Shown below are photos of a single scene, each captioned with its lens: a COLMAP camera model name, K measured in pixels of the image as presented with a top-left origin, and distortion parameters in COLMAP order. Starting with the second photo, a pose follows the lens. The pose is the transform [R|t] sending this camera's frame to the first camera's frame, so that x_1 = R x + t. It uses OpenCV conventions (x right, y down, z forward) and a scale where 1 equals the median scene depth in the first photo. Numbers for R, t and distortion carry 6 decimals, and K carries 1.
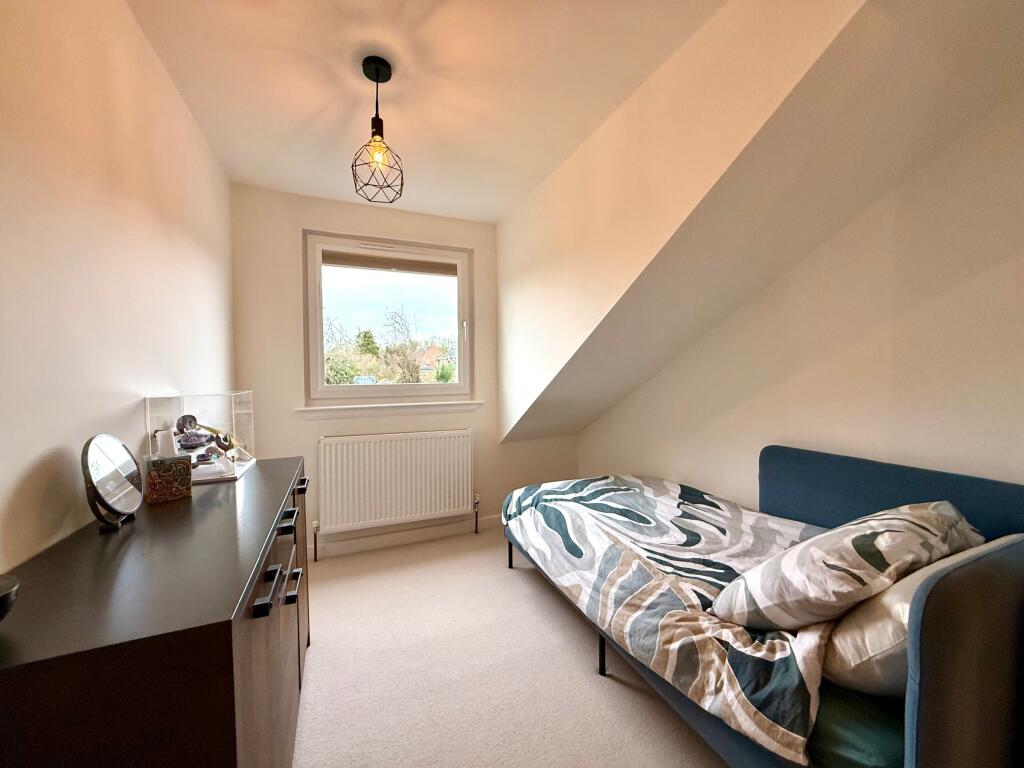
lens RADIAL K [[414.0, 0, 512.2], [0, 414.0, 383.4], [0, 0, 1]] dist [0.002828, -0.000561]
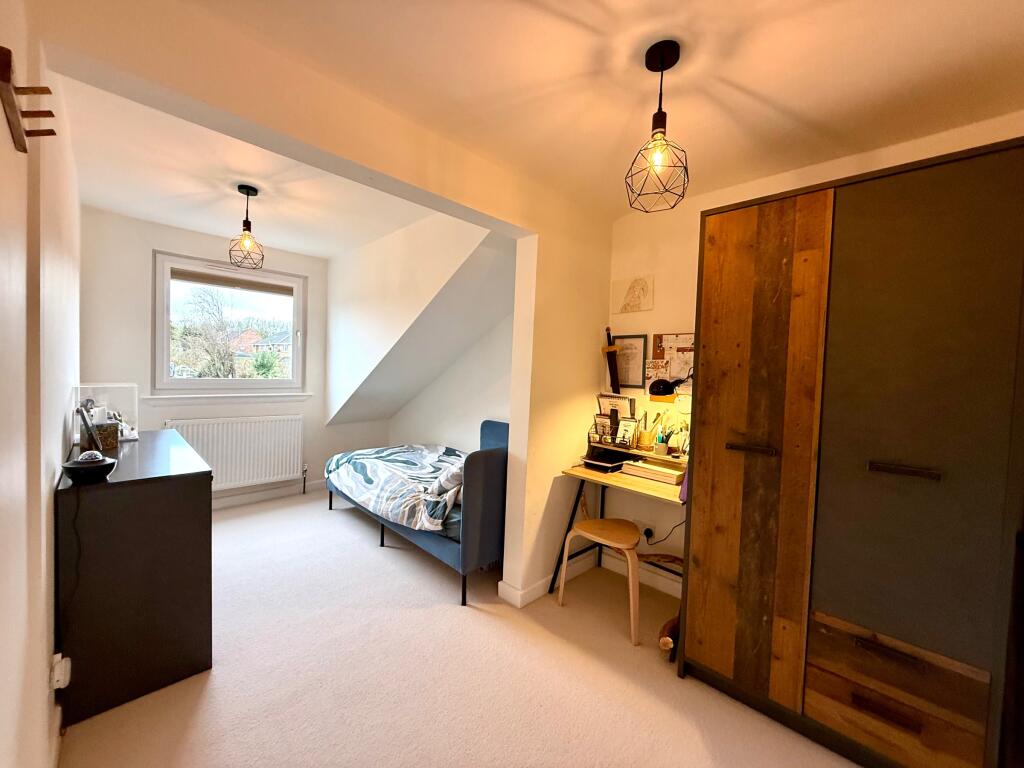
lens RADIAL K [[414.0, 0, 510.0], [0, 414.0, 381.1], [0, 0, 1]] dist [0.002828, -0.000561]
pose [[0.930095, 0.027770, 0.366267, 0.042977], [-0.030526, 0.999532, 0.001736, -0.026203], [-0.366048, -0.012796, 0.930508, -0.659840]]
